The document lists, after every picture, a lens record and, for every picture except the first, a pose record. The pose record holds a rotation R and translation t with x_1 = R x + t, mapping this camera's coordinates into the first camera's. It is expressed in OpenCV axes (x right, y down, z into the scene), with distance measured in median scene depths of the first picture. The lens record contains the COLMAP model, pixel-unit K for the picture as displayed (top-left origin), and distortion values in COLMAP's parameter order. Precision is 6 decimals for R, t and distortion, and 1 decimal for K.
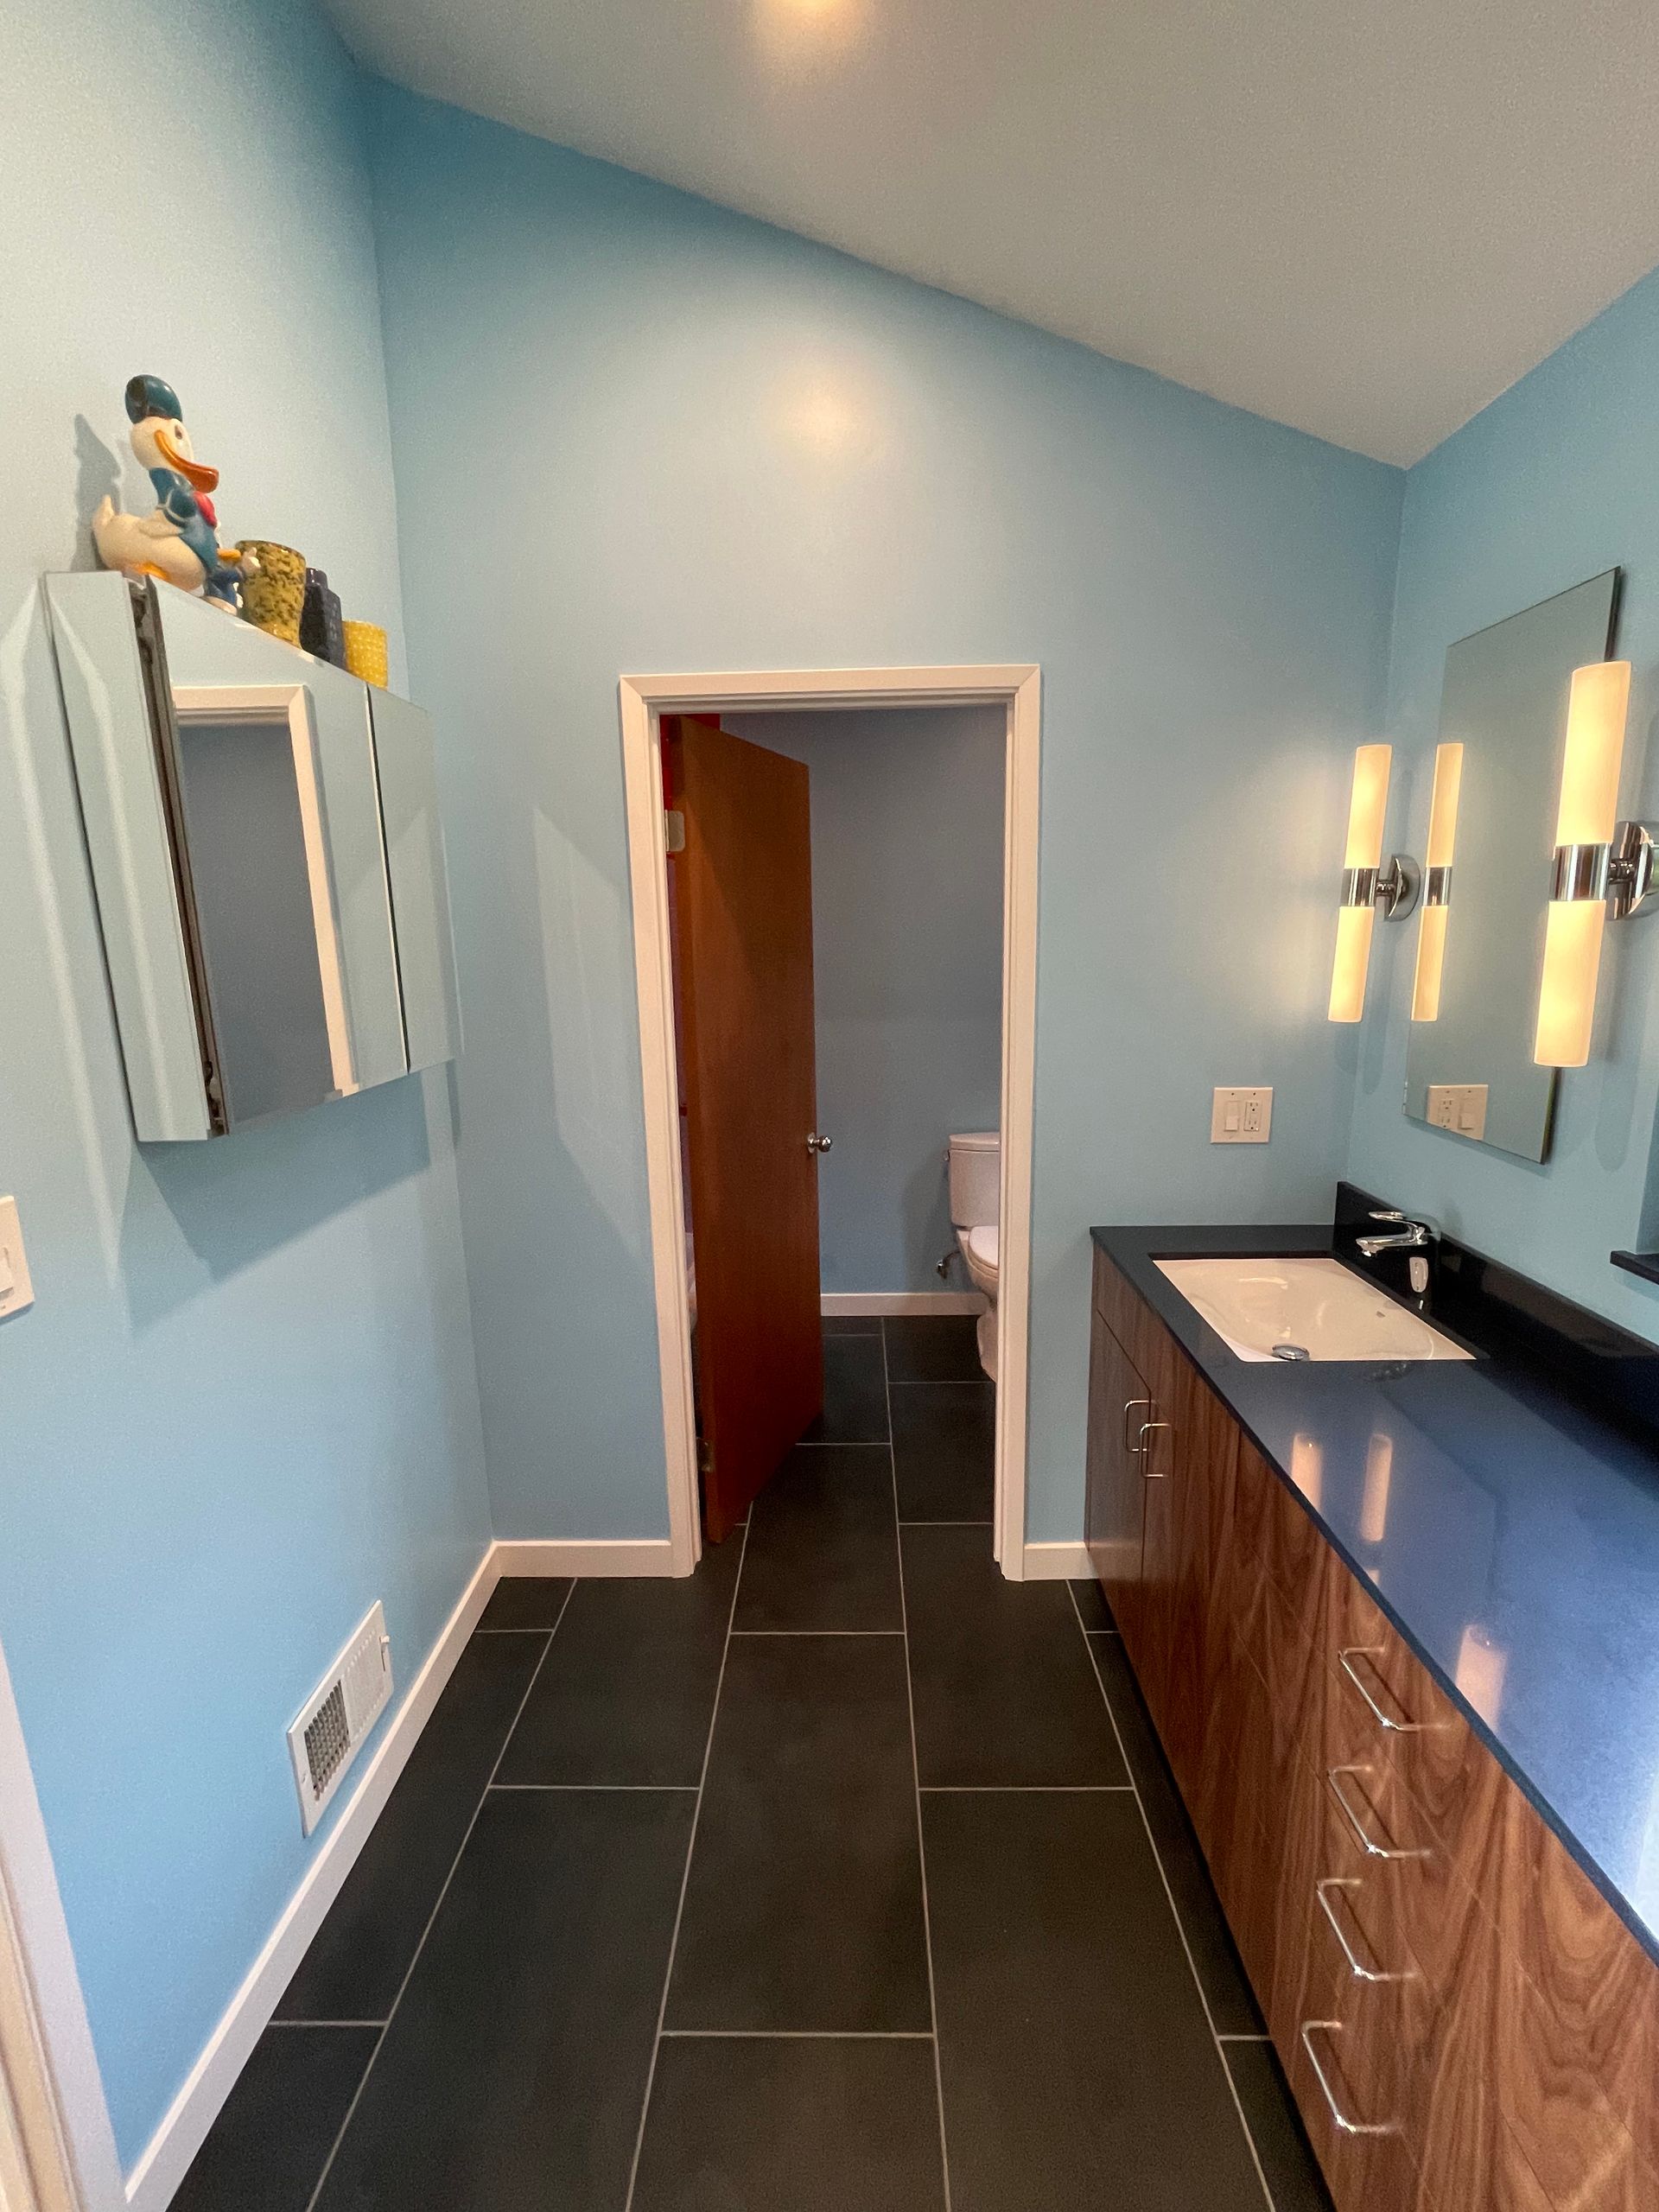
lens RADIAL K [[963.3, 0, 835.2], [0, 963.3, 1113.0], [0, 0, 1]] dist [0.007436, -0.000291]
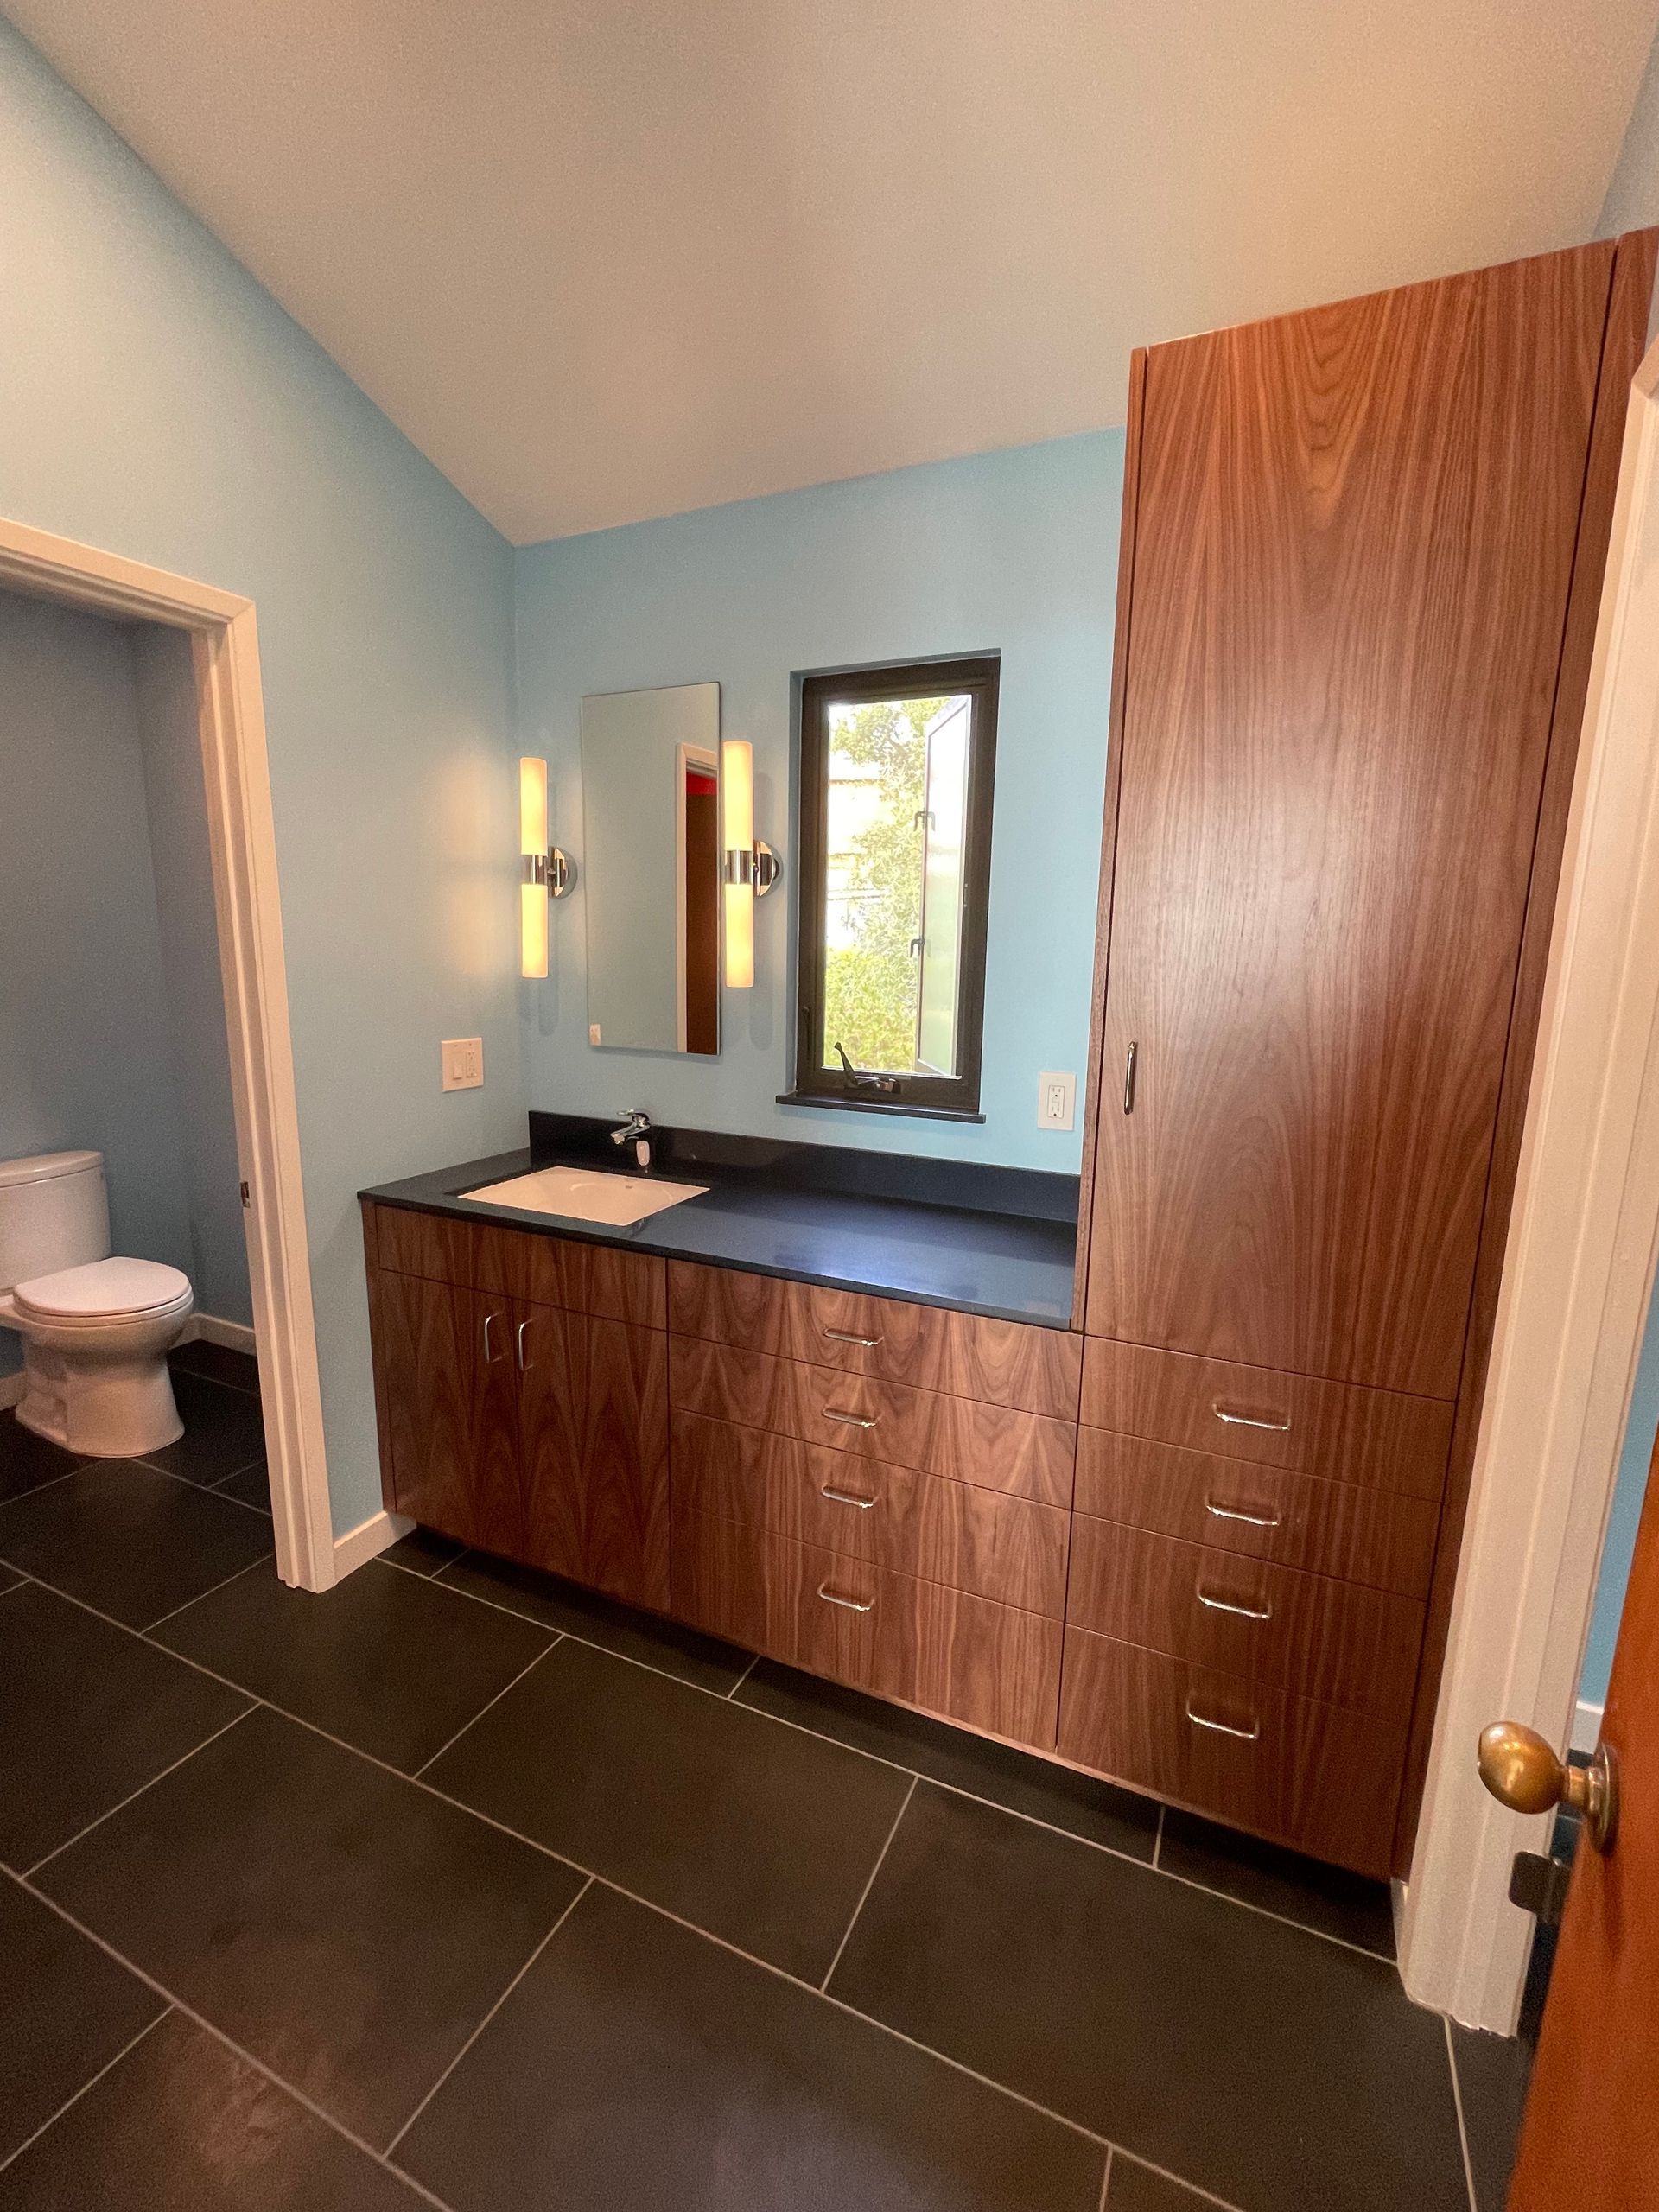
lens RADIAL K [[963.3, 0, 835.2], [0, 963.3, 1113.0], [0, 0, 1]] dist [0.007436, -0.000291]
pose [[0.409414, -0.140129, 0.901523, -0.479899], [0.151065, 0.984907, 0.084486, 0.033021], [-0.899755, 0.101599, 0.424403, 0.143048]]
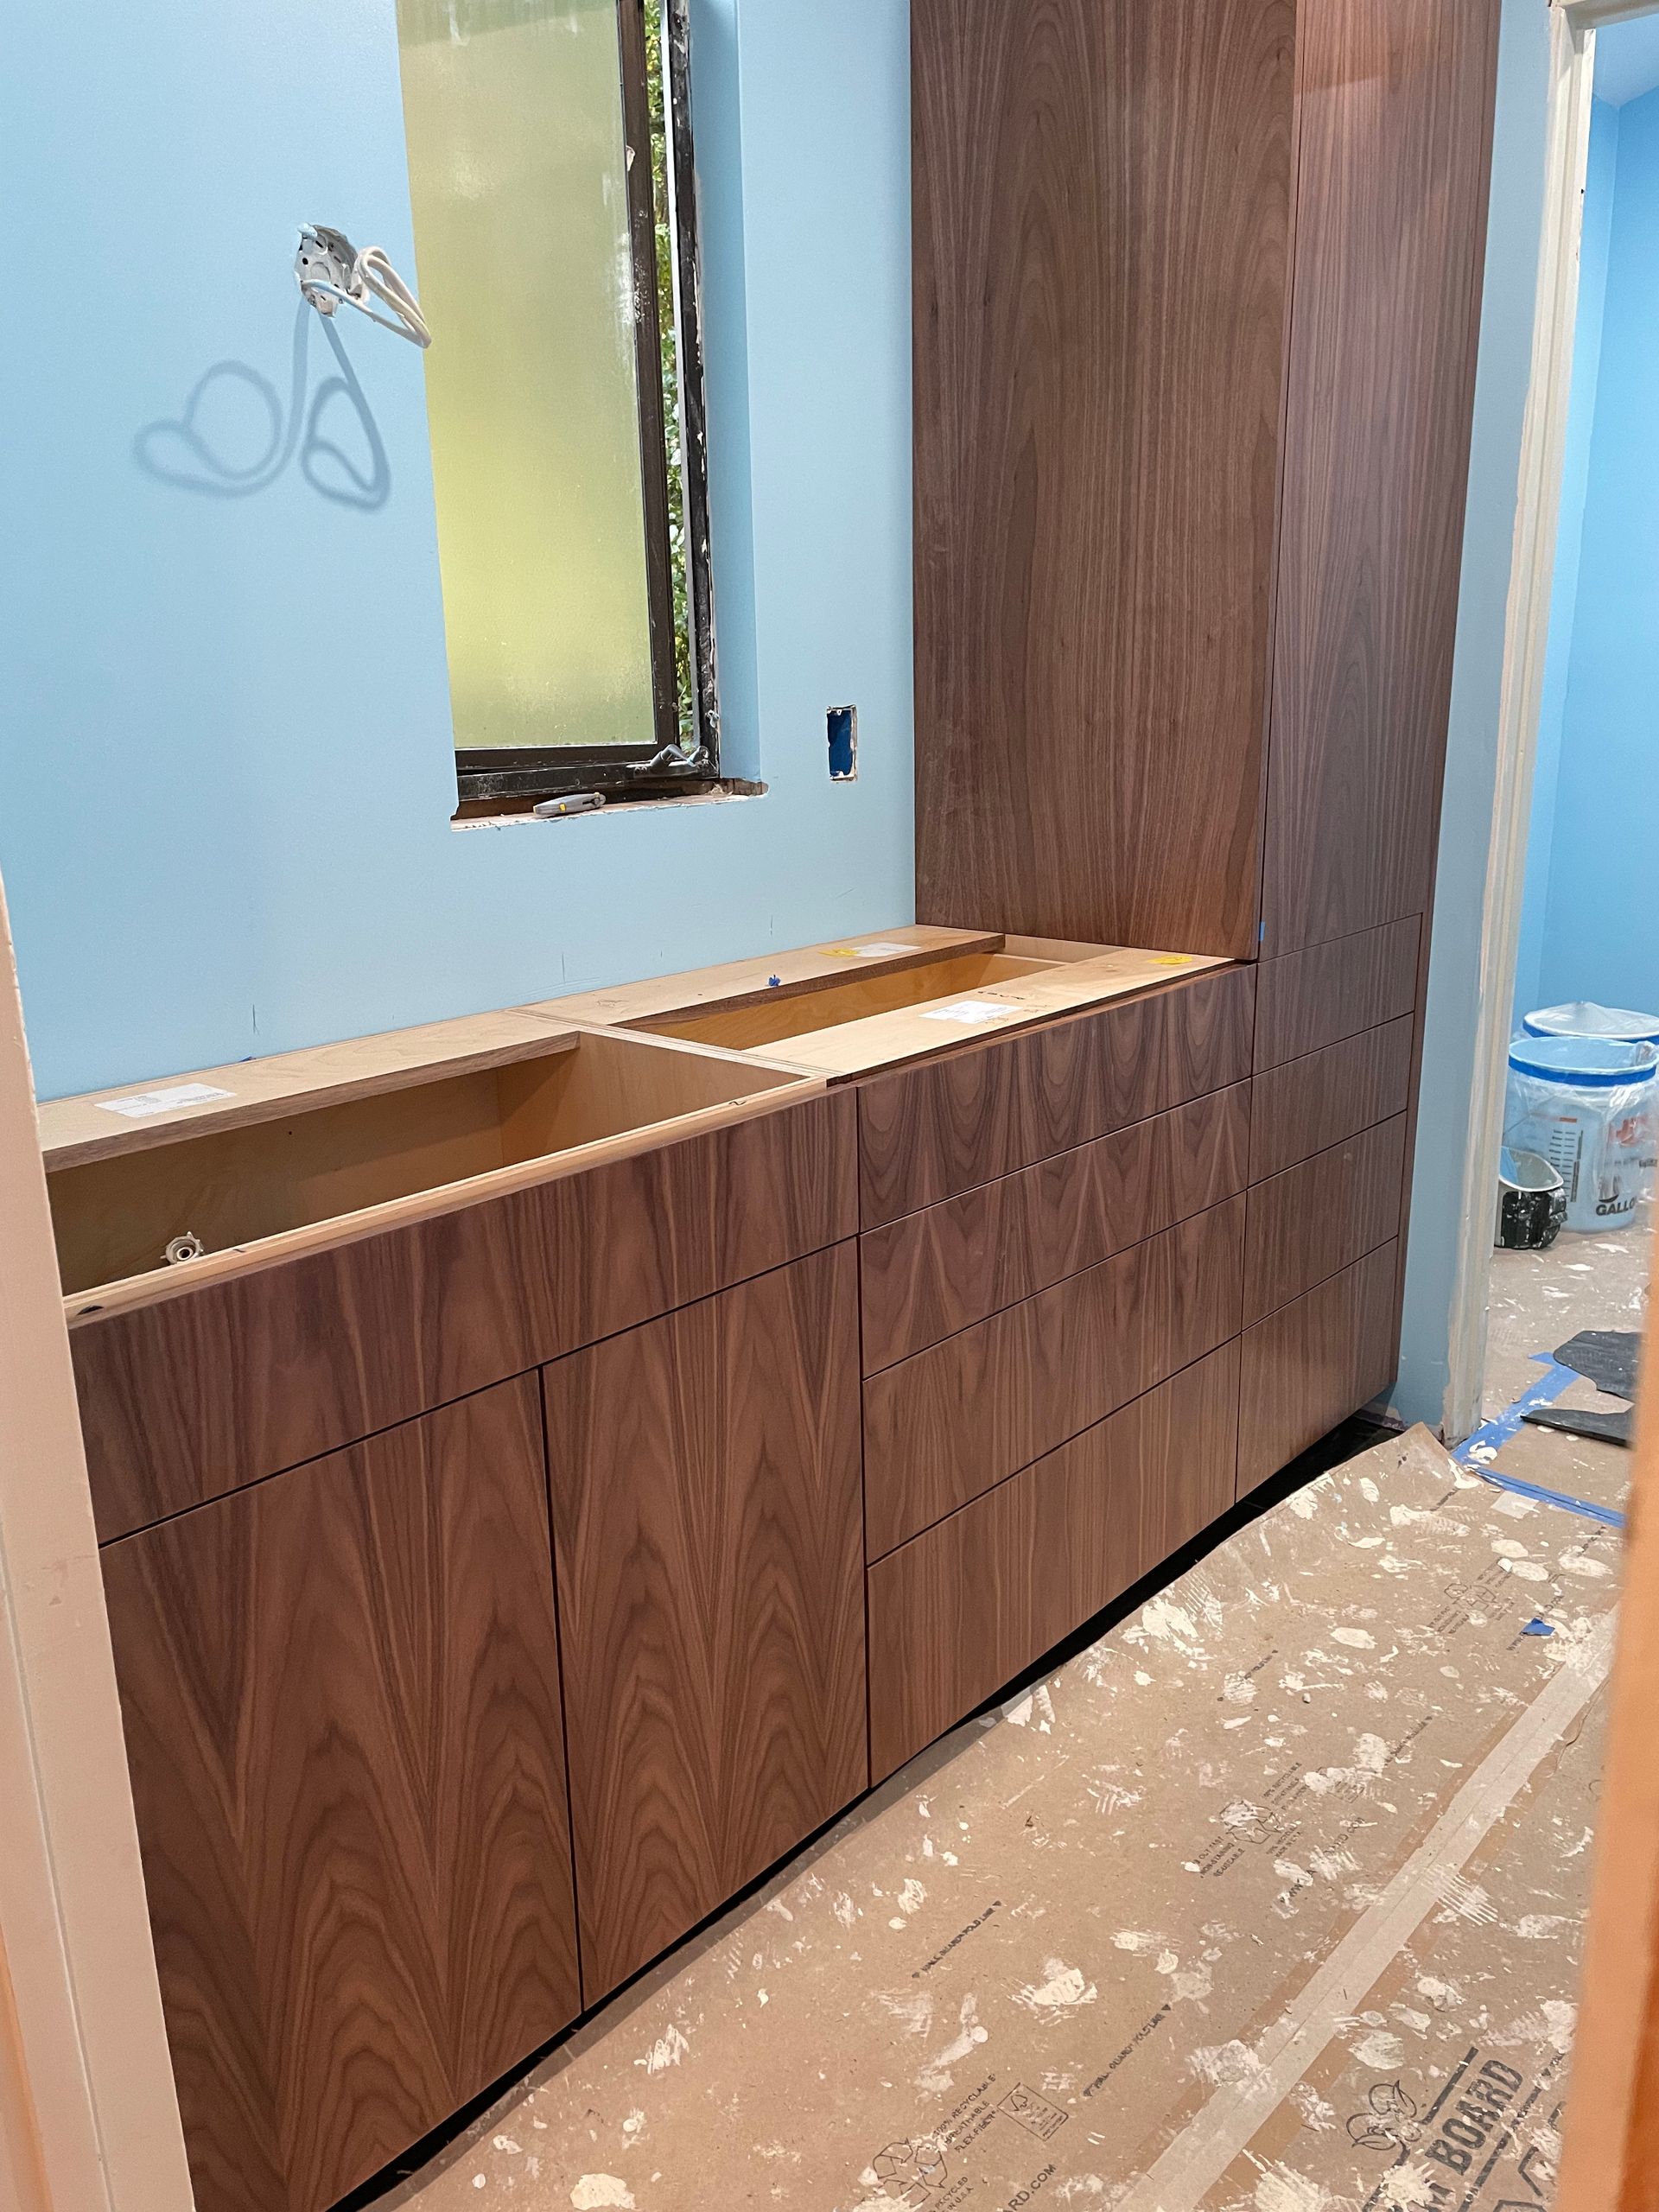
lens RADIAL K [[1661.5, 0, 829.5], [0, 1661.5, 1106.0], [0, 0, 1]] dist [0.110855, -0.134497]
pose [[-0.756417, -0.133210, 0.640382, -0.221604], [0.163295, 0.909582, 0.382092, -0.080387], [-0.633378, 0.393592, -0.666271, 1.295967]]
